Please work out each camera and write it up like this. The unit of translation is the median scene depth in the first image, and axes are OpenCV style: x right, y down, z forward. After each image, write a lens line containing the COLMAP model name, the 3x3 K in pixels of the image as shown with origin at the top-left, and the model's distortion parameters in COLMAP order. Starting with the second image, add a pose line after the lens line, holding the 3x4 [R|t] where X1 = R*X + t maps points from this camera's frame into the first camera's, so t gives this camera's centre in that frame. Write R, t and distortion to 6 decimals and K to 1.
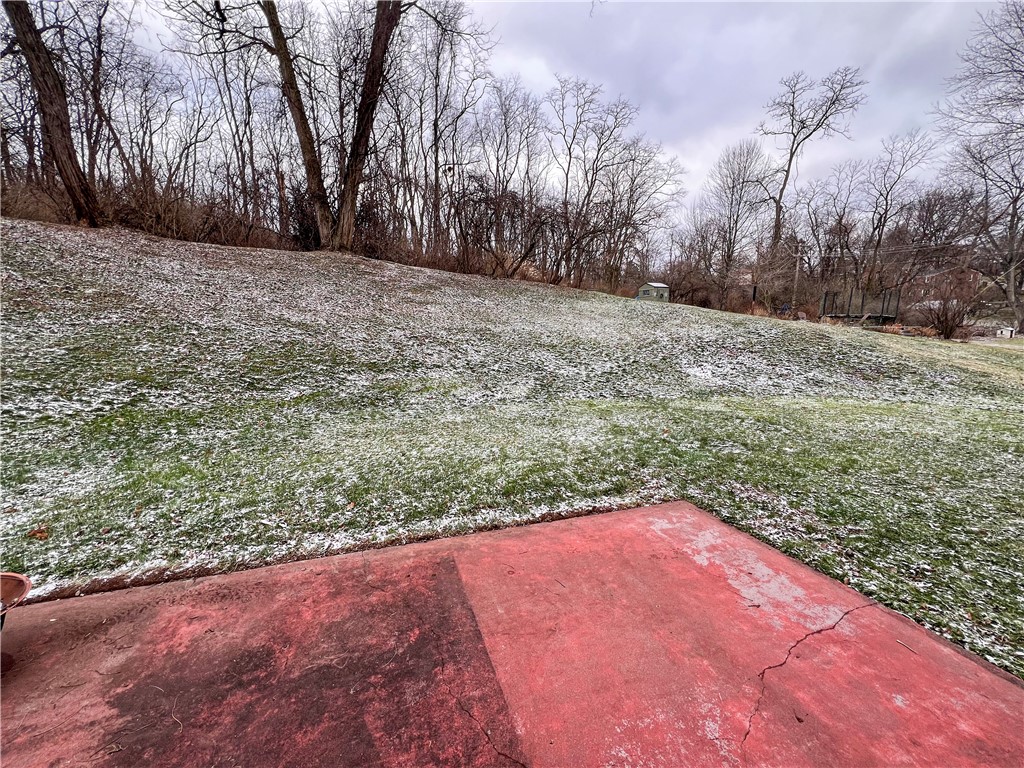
lens RADIAL K [[411.7, 0, 512.0], [0, 411.7, 384.0], [0, 0, 1]] dist [-0.001225, -0.000574]
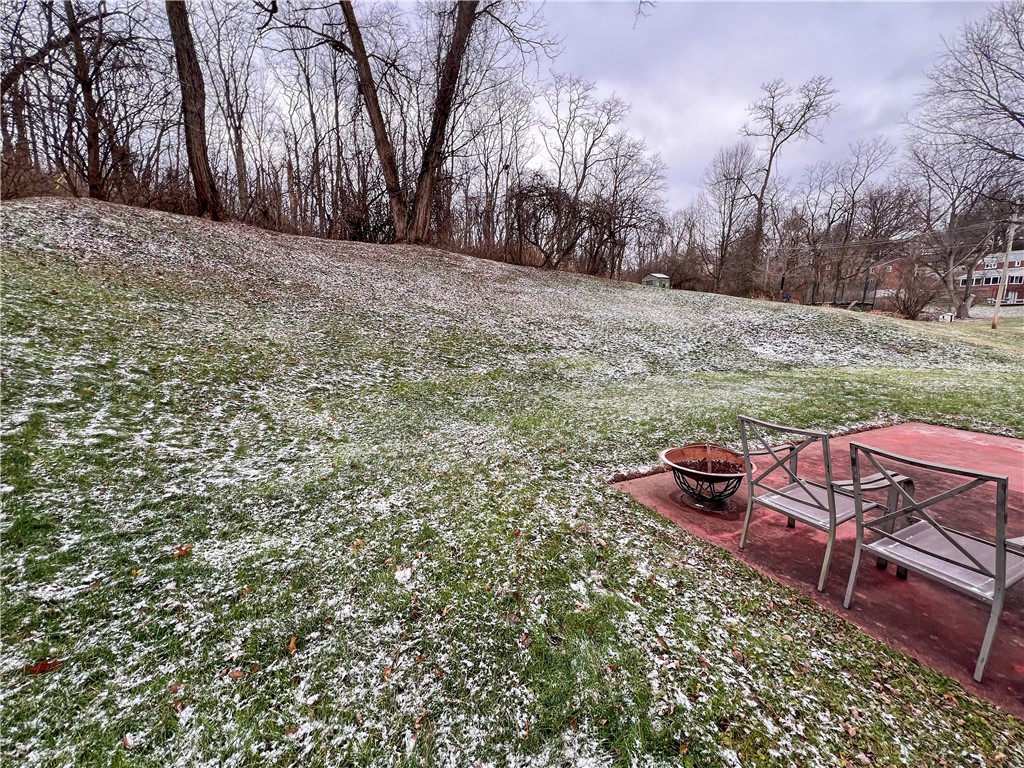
lens RADIAL K [[411.7, 0, 512.0], [0, 411.7, 384.0], [0, 0, 1]] dist [-0.001225, -0.000574]
pose [[0.995771, -0.024342, 0.088587, -0.323508], [0.022469, 0.999504, 0.022081, 0.022229], [-0.089081, -0.019998, 0.995824, -0.098115]]
